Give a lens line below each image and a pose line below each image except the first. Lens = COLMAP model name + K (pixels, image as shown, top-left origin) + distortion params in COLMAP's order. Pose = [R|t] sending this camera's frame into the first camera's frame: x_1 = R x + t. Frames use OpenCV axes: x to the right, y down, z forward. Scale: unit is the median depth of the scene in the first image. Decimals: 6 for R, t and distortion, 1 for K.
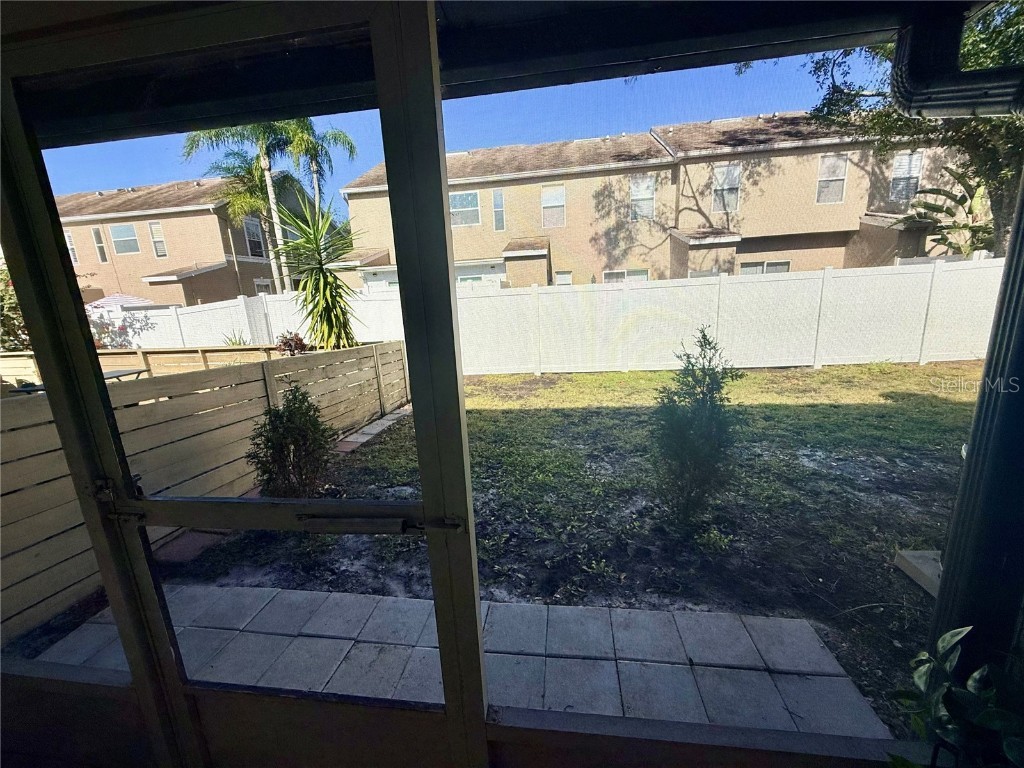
lens RADIAL K [[407.3, 0, 511.5], [0, 407.3, 381.2], [0, 0, 1]] dist [0.001541, 0.000268]
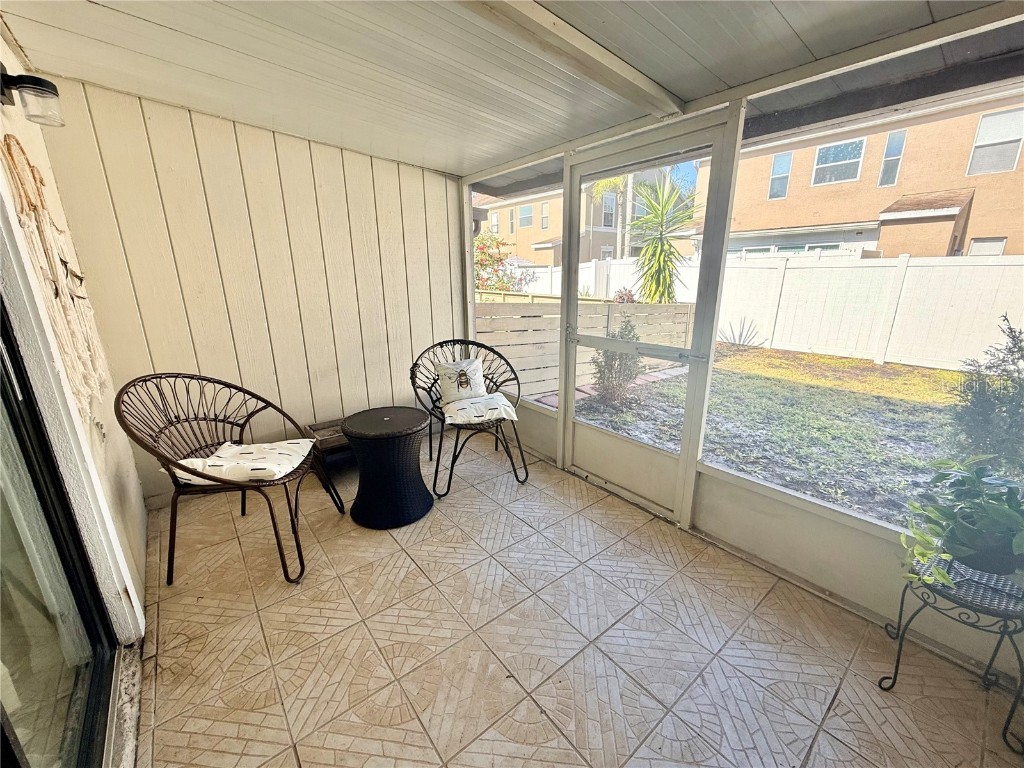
lens RADIAL K [[407.3, 0, 509.0], [0, 407.3, 380.6], [0, 0, 1]] dist [0.001541, 0.000268]
pose [[0.730389, 0.219312, -0.646865, 0.093414], [-0.172291, 0.975582, 0.136222, 0.057782], [0.660945, 0.011954, 0.750340, -0.232707]]
